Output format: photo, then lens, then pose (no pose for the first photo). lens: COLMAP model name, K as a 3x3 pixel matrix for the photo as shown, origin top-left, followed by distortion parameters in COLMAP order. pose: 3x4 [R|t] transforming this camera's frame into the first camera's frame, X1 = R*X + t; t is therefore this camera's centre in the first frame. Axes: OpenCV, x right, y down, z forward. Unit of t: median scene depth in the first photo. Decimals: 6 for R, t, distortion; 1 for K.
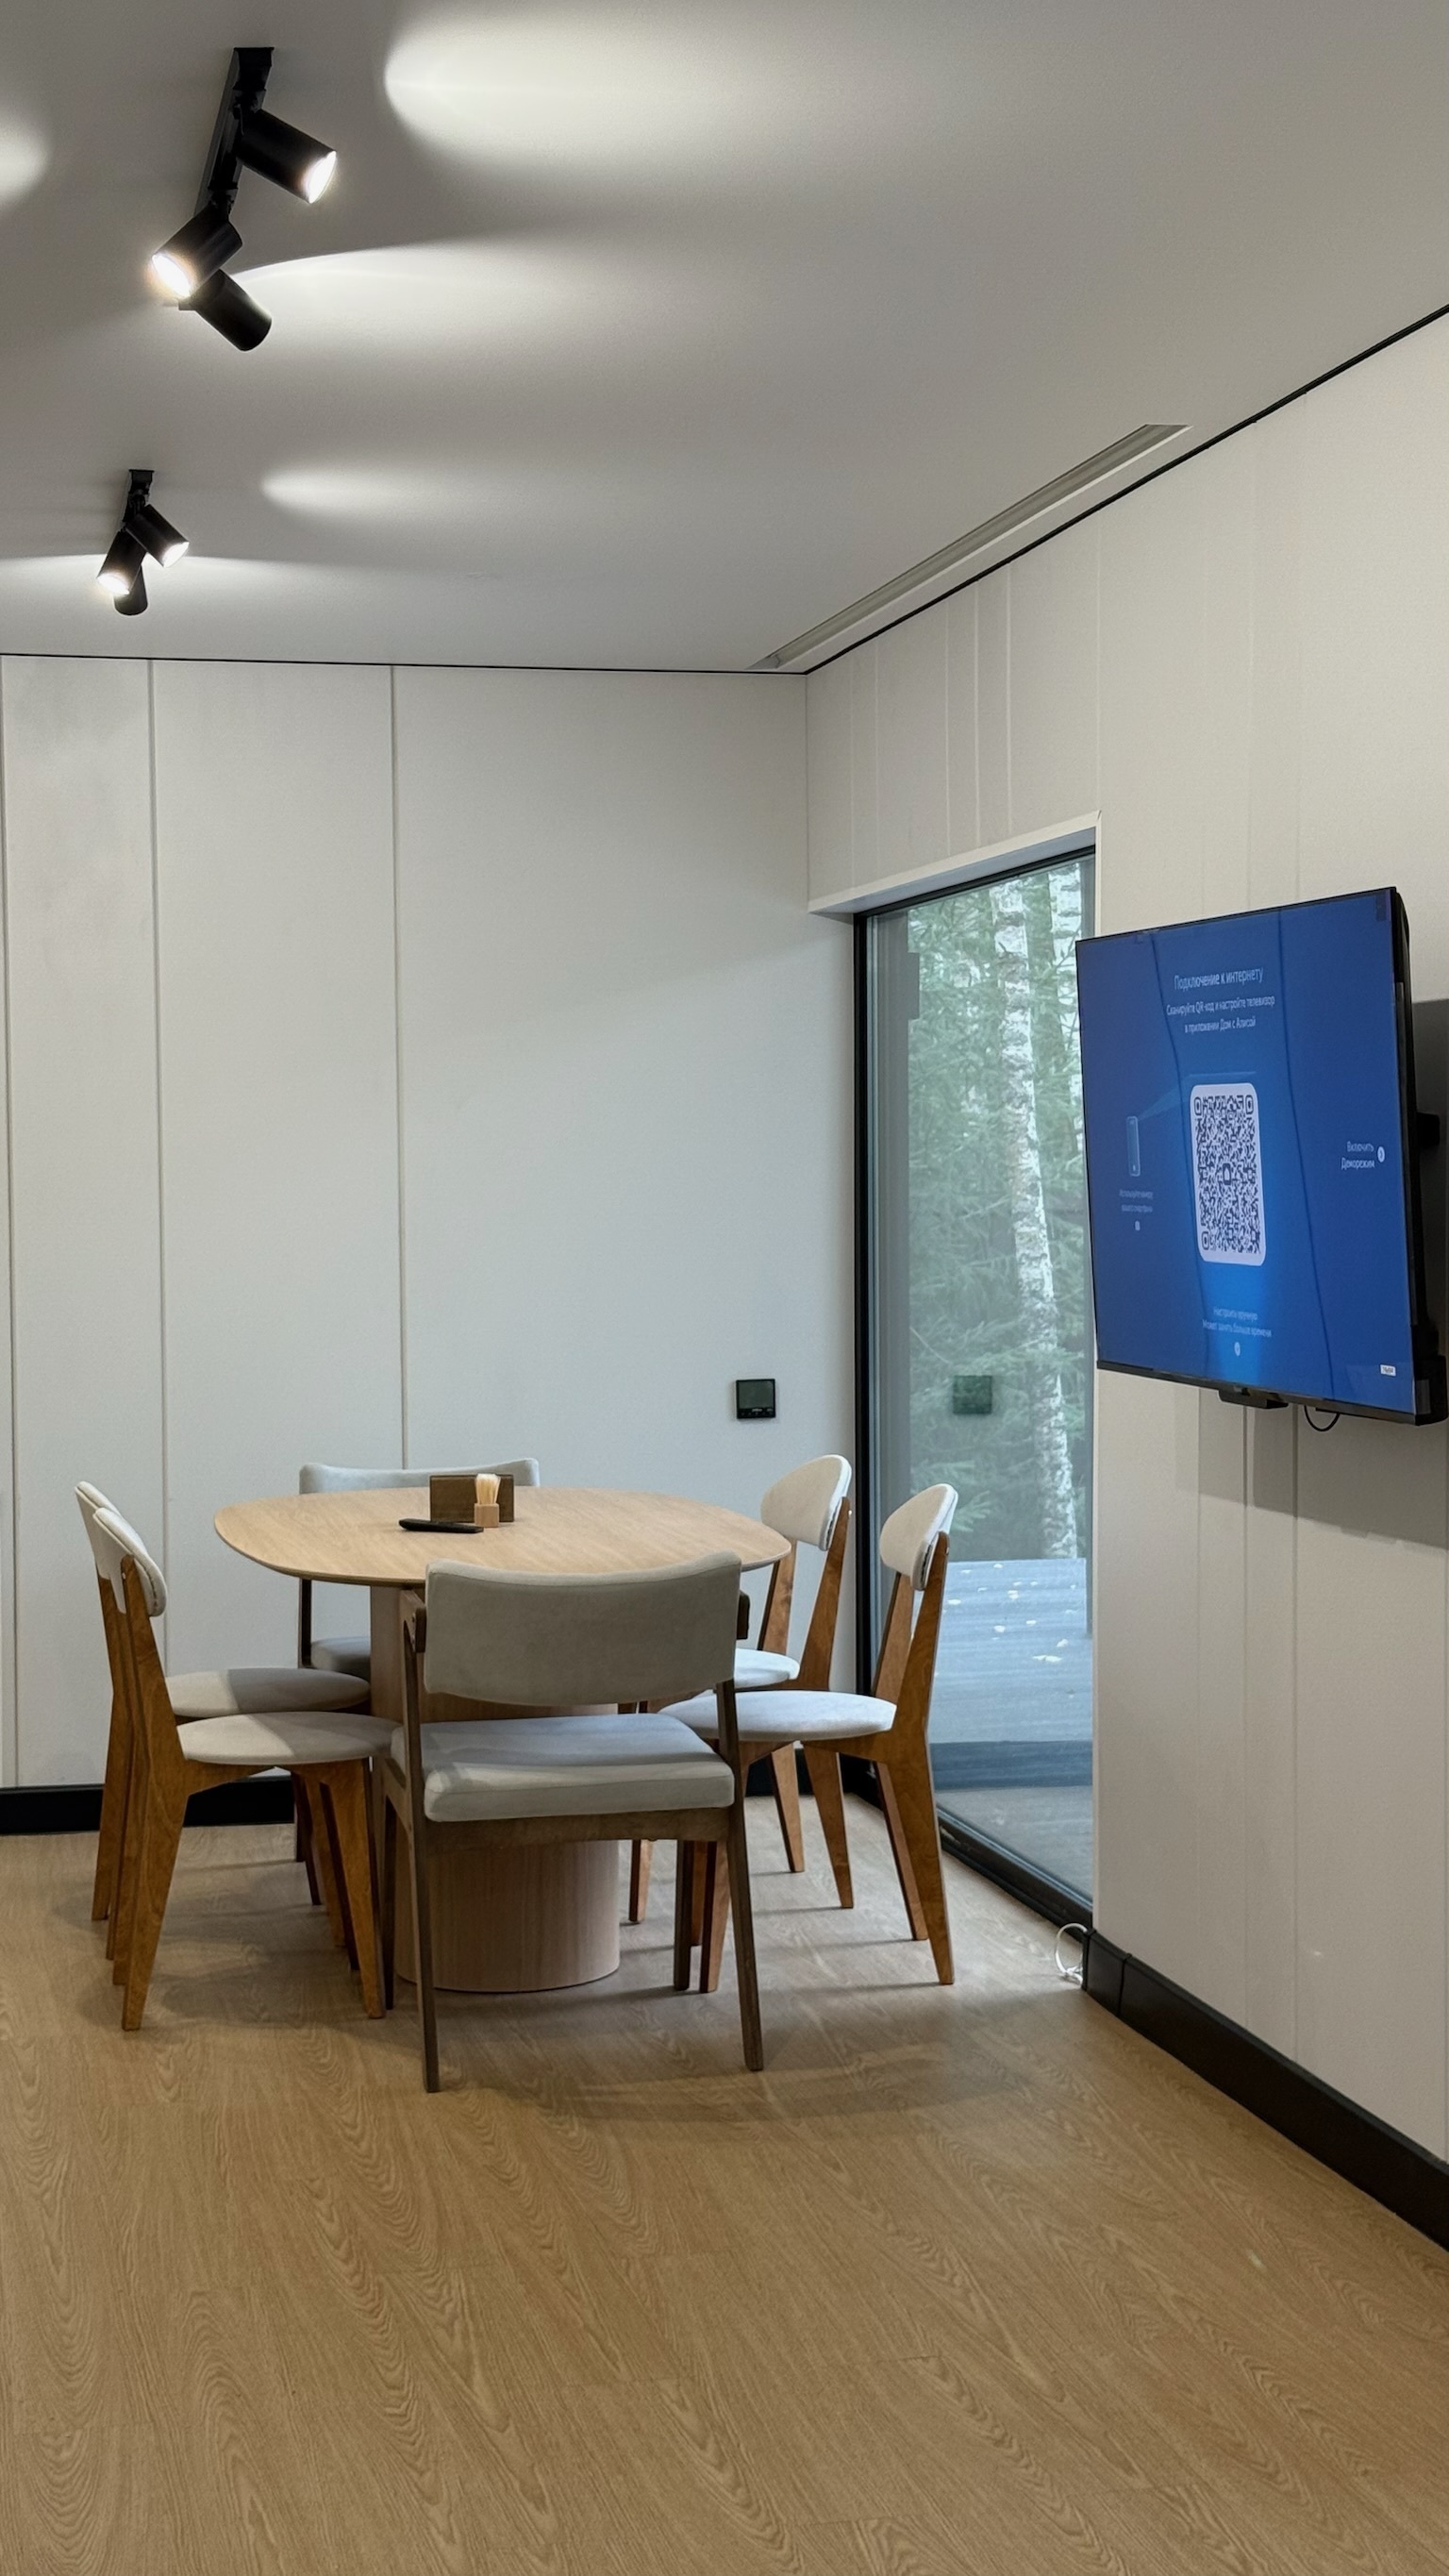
lens RADIAL K [[3621.1, 0, 724.5], [0, 3621.1, 1288.0], [0, 0, 1]] dist [0.156508, -0.004489]
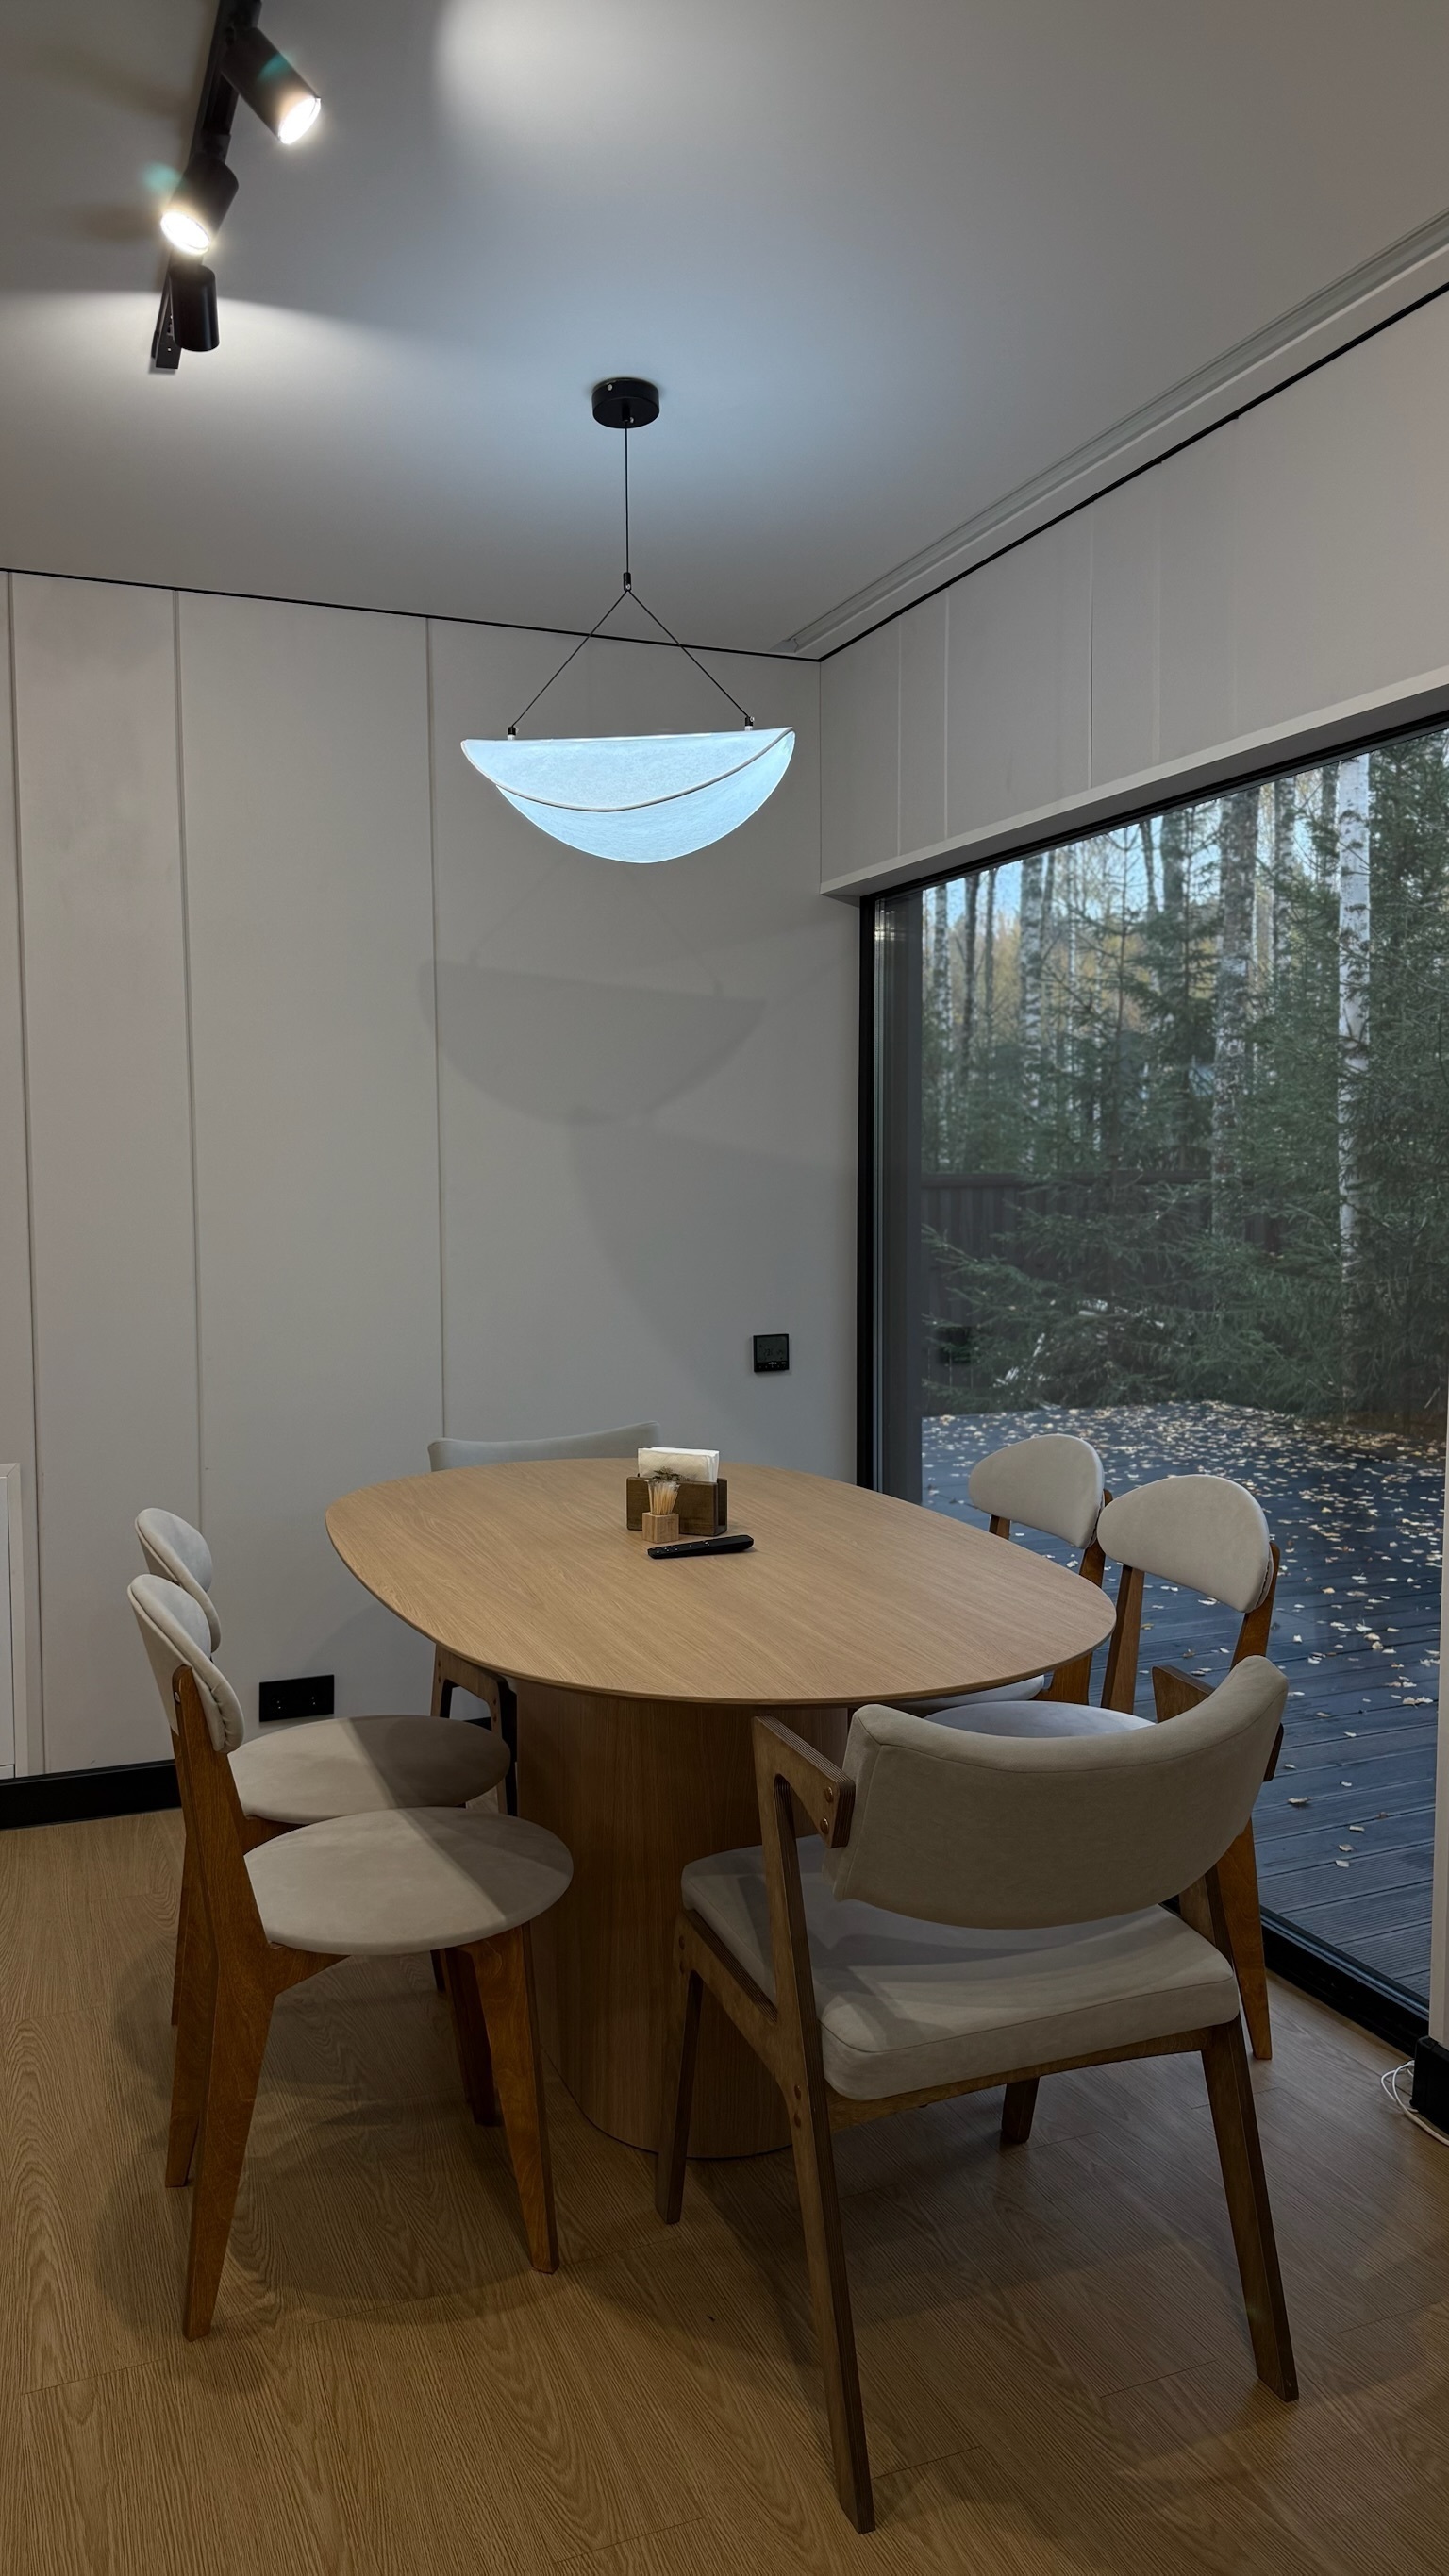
lens RADIAL K [[1816.0, 0, 724.5], [0, 1816.0, 1288.0], [0, 0, 1]] dist [0.089423, -0.127957]
pose [[0.984828, -0.005823, 0.173435, -0.127796], [0.000435, 0.999516, 0.031090, -0.006595], [-0.173533, -0.030543, 0.984354, 0.630966]]
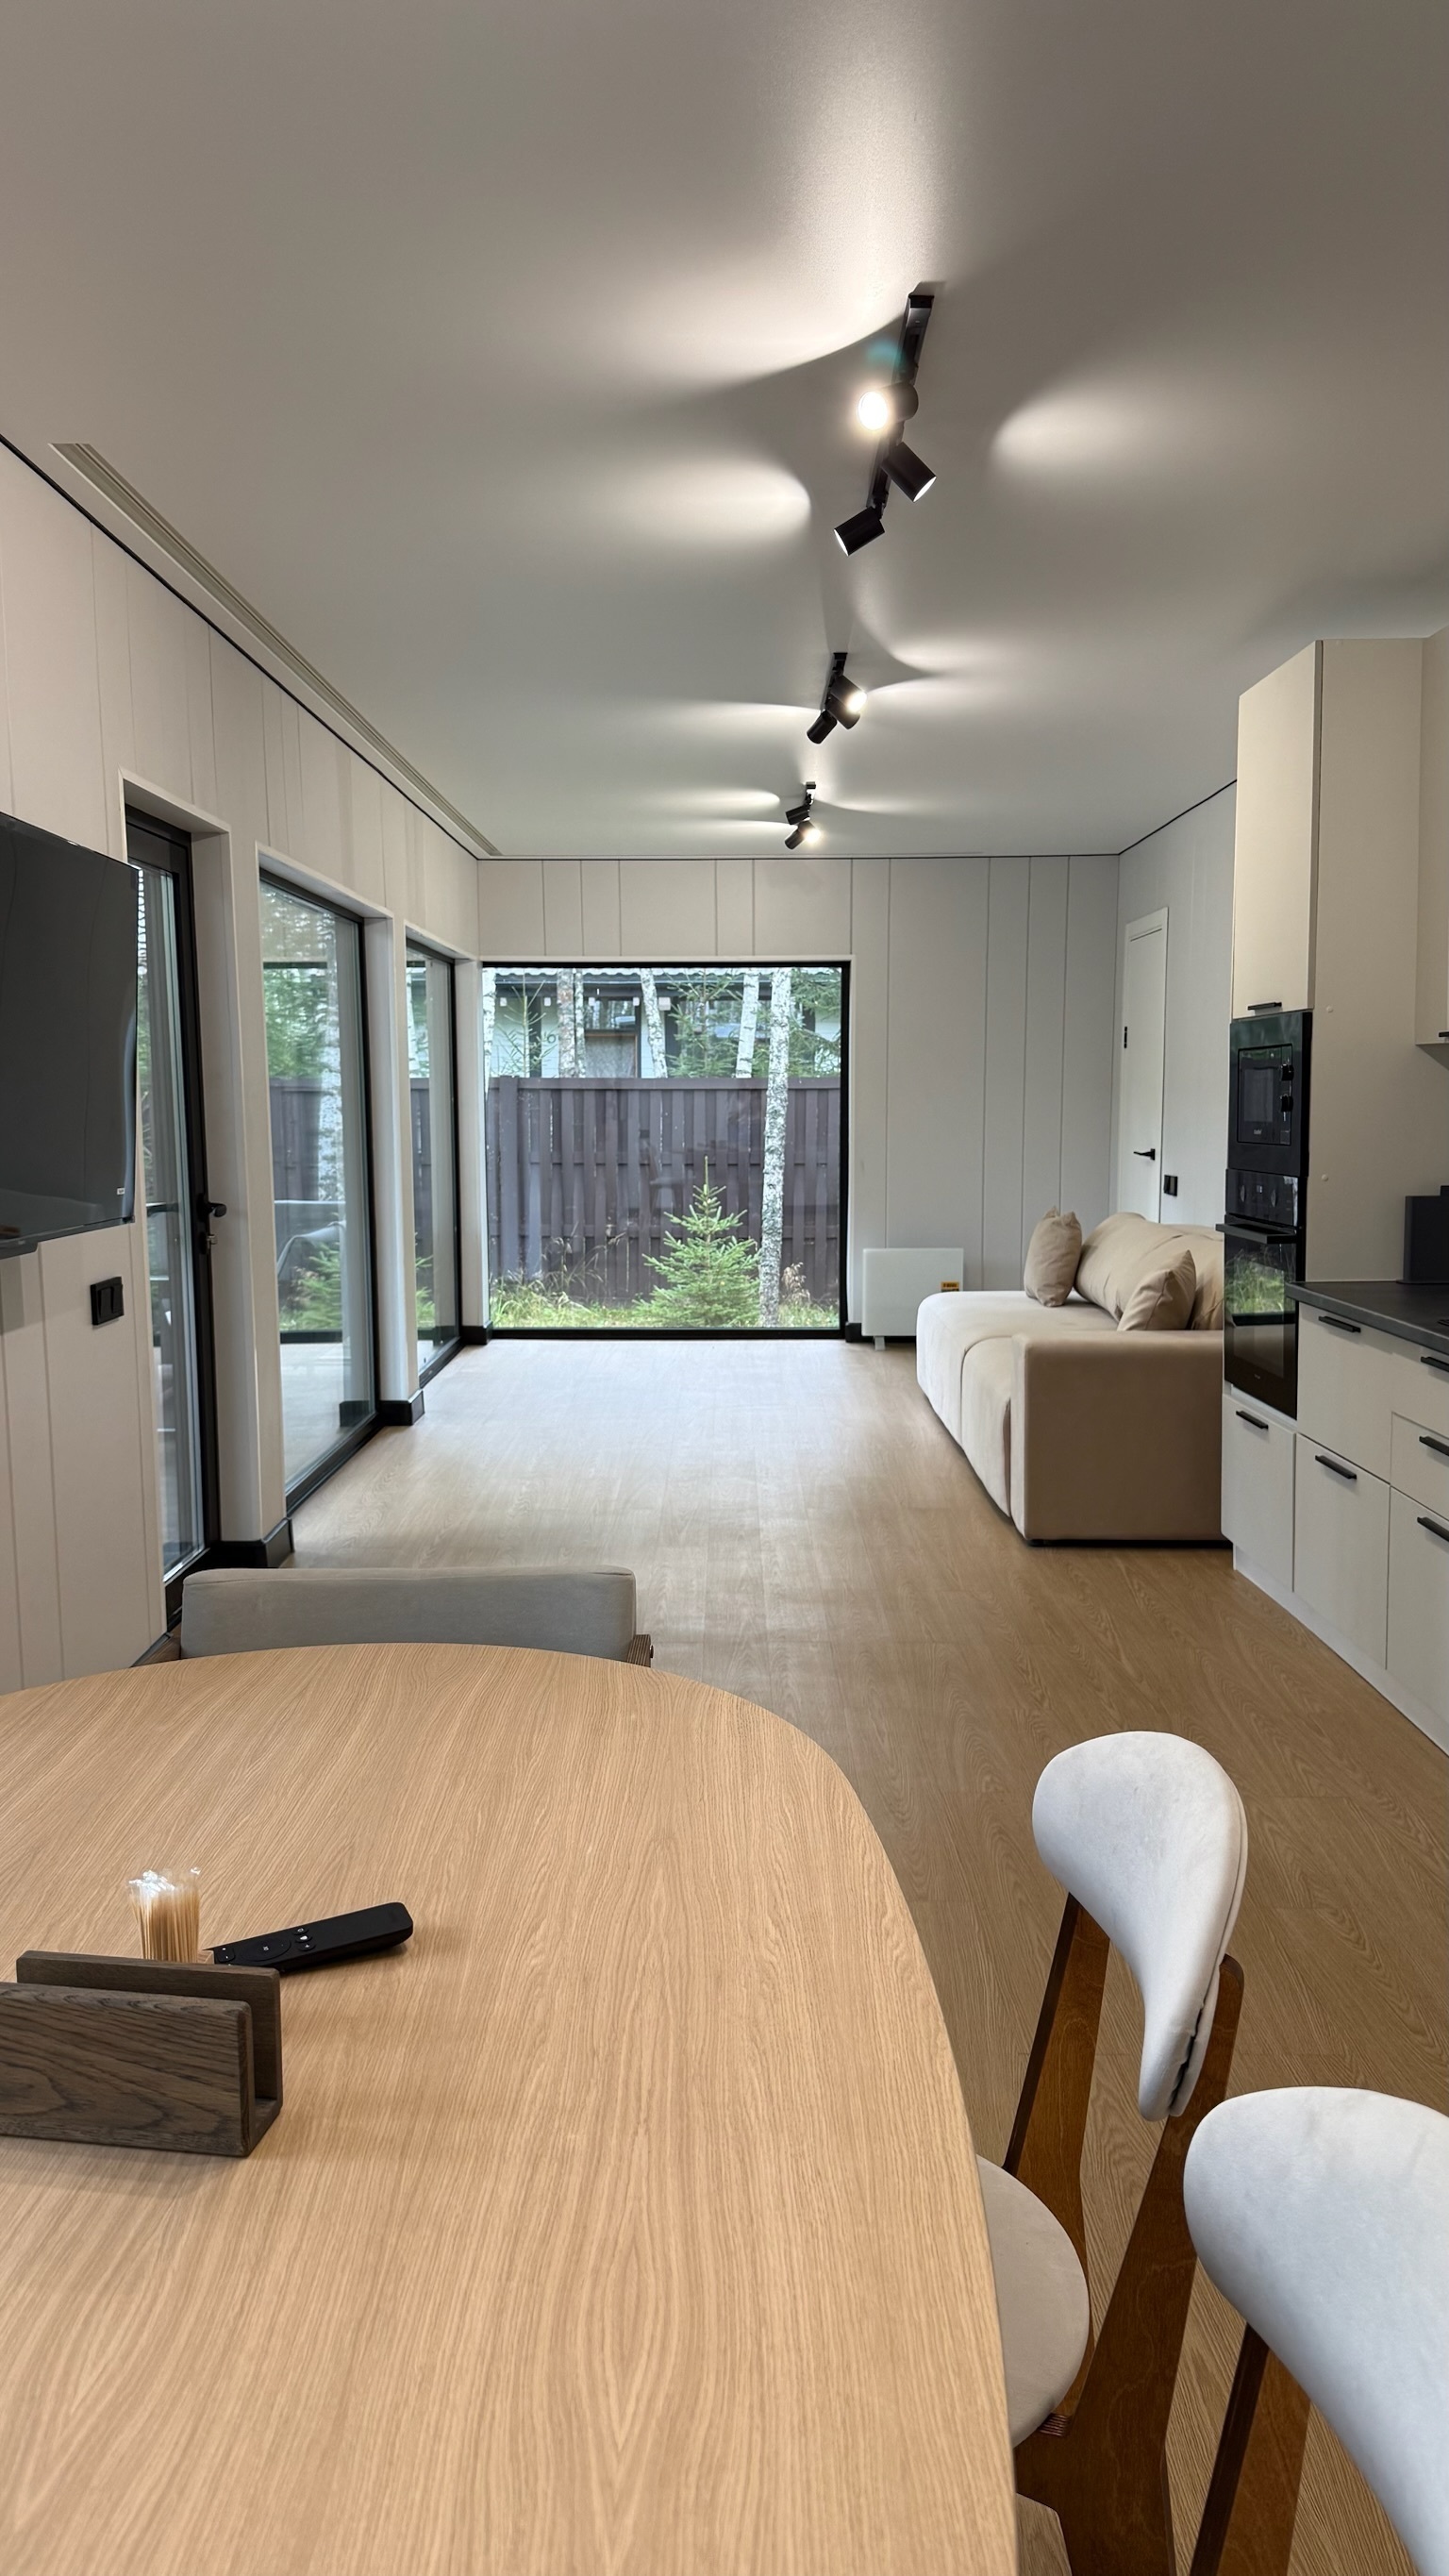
lens RADIAL K [[1803.2, 0, 733.1], [0, 1803.2, 1289.9], [0, 0, 1]] dist [0.150316, -0.274160]
pose [[-0.976876, -0.010247, 0.213560, -0.155402], [0.019793, 0.990227, 0.138052, -0.024582], [-0.212888, 0.139087, -0.967127, 1.173547]]
